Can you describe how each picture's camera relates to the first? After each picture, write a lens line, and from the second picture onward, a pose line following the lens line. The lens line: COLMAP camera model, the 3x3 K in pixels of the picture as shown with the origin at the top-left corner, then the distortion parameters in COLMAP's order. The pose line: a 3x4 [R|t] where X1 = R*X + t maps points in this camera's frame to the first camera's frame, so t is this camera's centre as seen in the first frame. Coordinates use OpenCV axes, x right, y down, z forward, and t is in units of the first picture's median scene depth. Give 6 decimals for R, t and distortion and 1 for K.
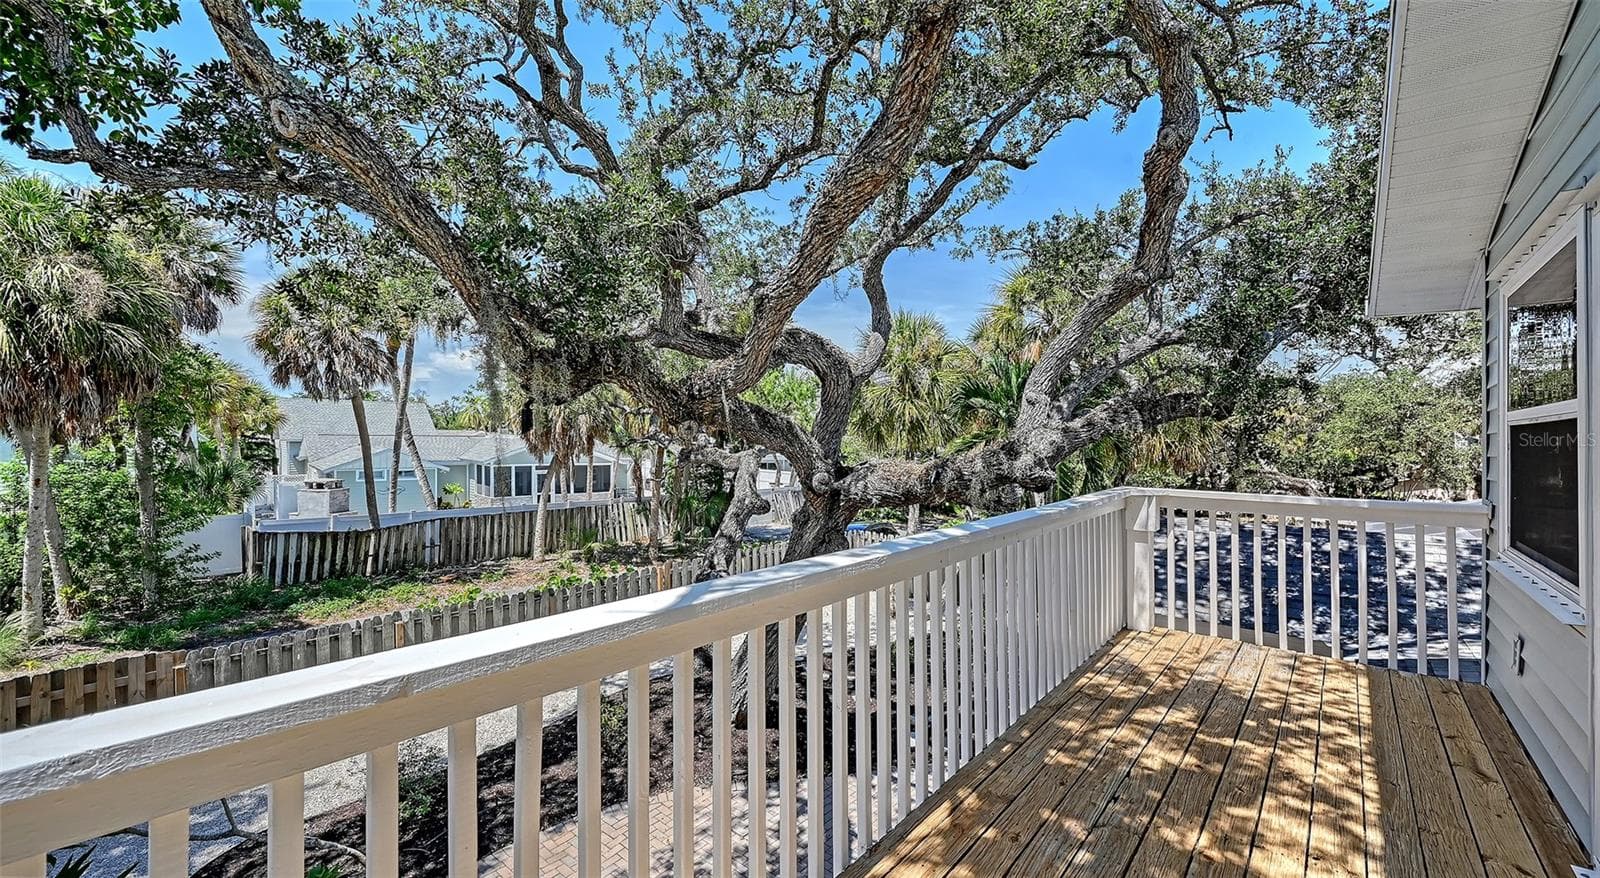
lens RADIAL K [[634.7, 0, 810.9], [0, 634.7, 423.9], [0, 0, 1]] dist [-0.000366, -0.000039]
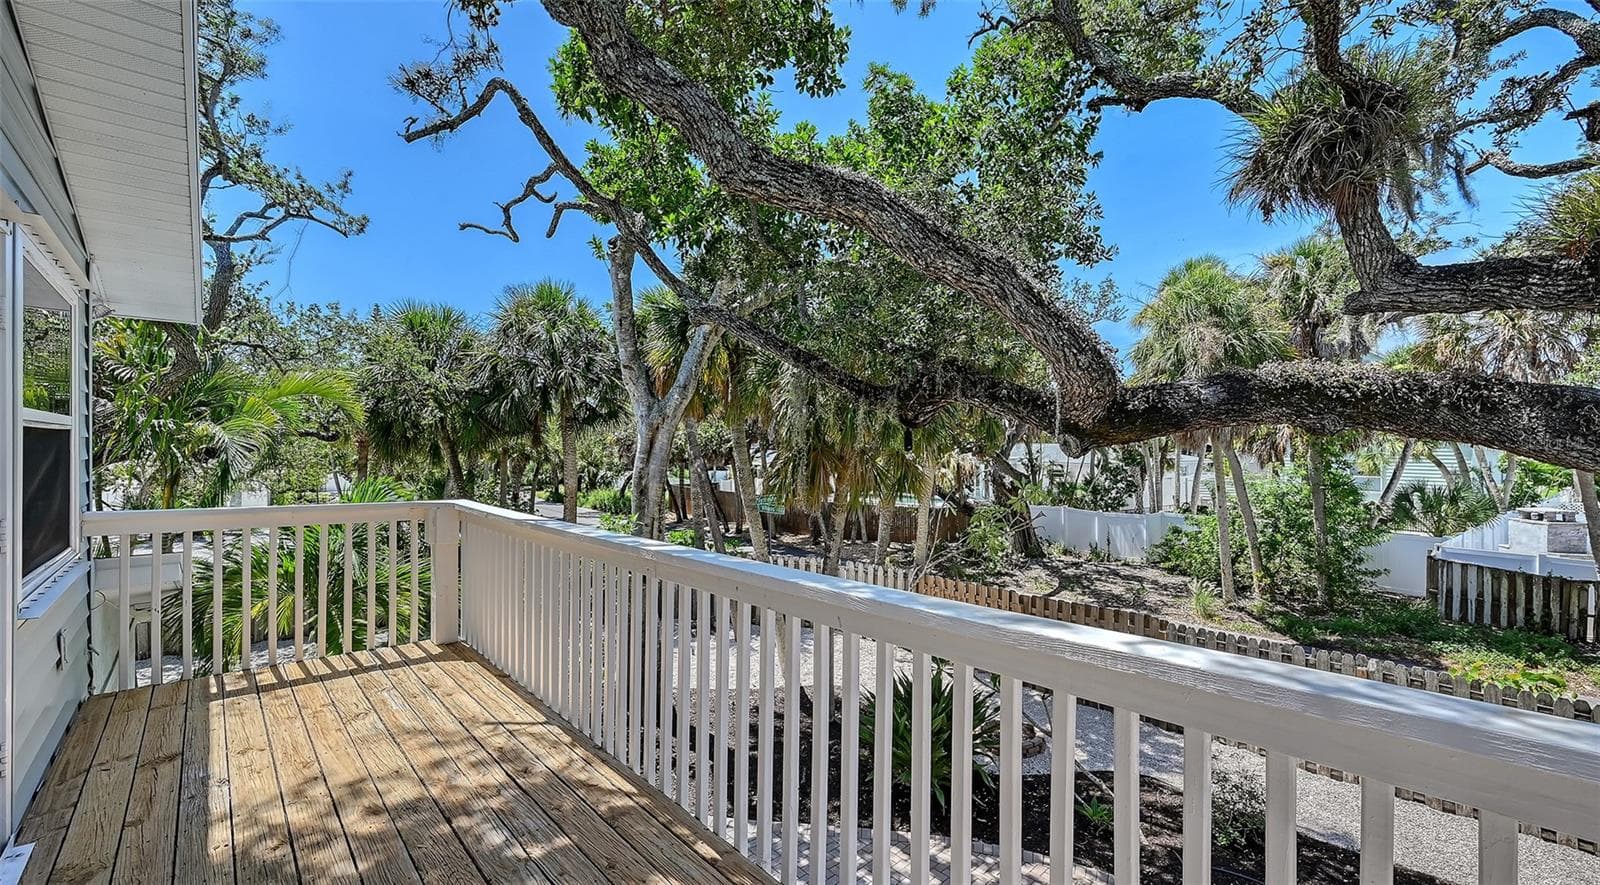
lens RADIAL K [[646.1, 0, 810.5], [0, 646.1, 448.6], [0, 0, 1]] dist [-0.001775, -0.000479]
pose [[-0.123672, -0.008489, -0.992287, 0.175304], [0.015946, 0.999817, -0.010540, 0.005181], [0.992195, -0.017126, -0.123514, 0.197049]]
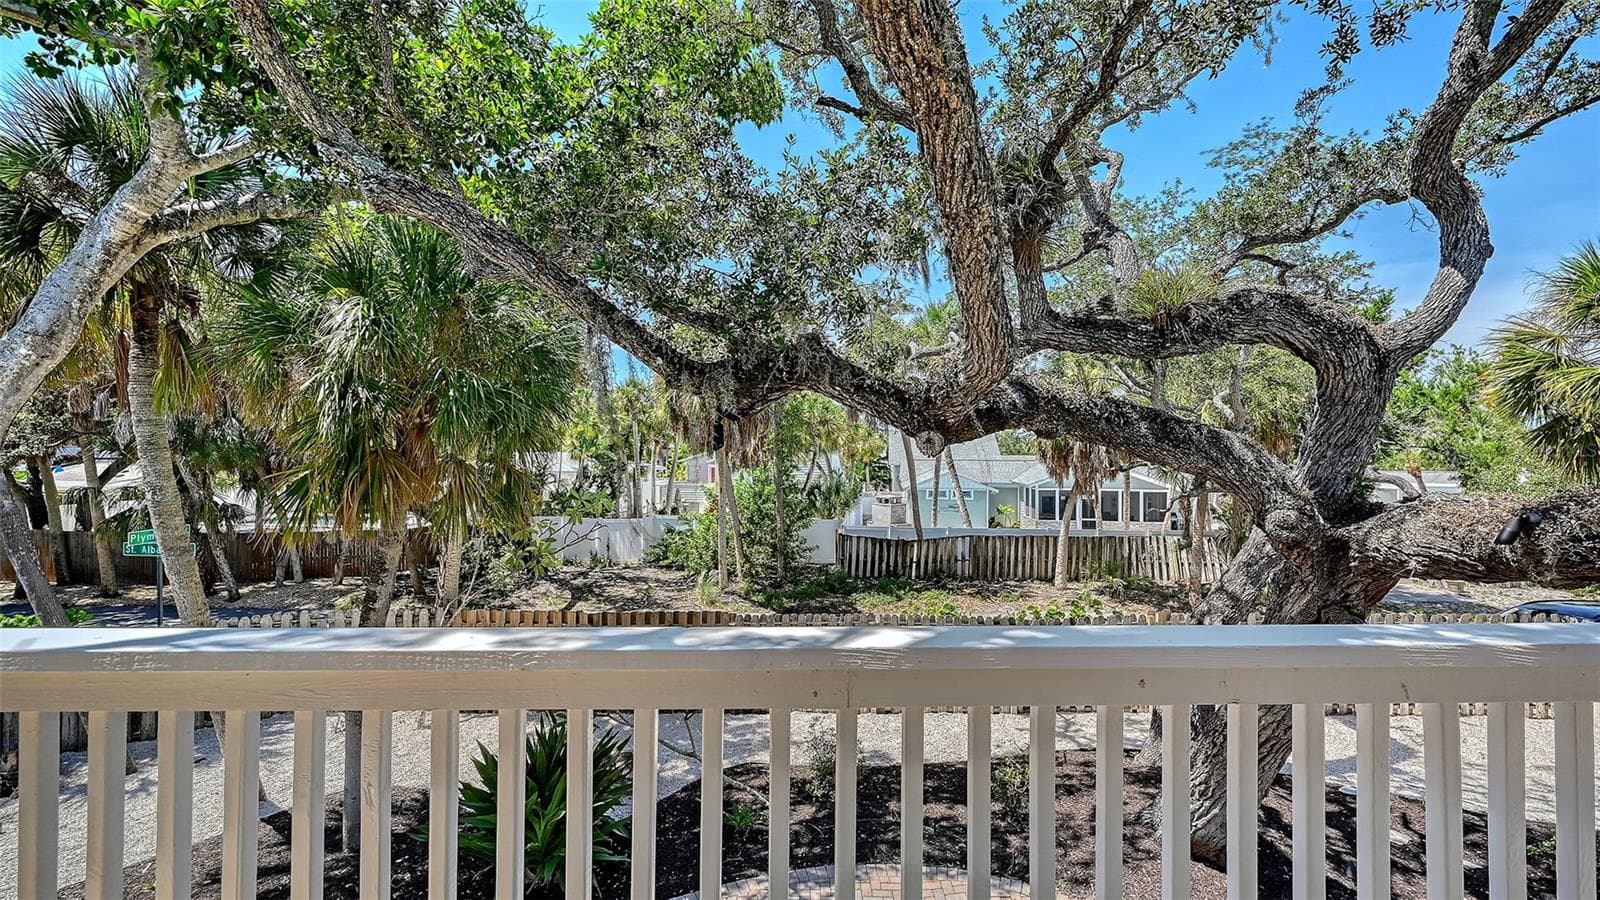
lens RADIAL K [[634.3, 0, 813.9], [0, 634.3, 451.0], [0, 0, 1]] dist [0.000465, 0.000018]
pose [[0.645472, -0.017502, -0.763583, 0.087590], [0.019894, 0.999783, -0.006100, 0.005933], [0.763525, -0.011253, 0.645681, 0.107652]]
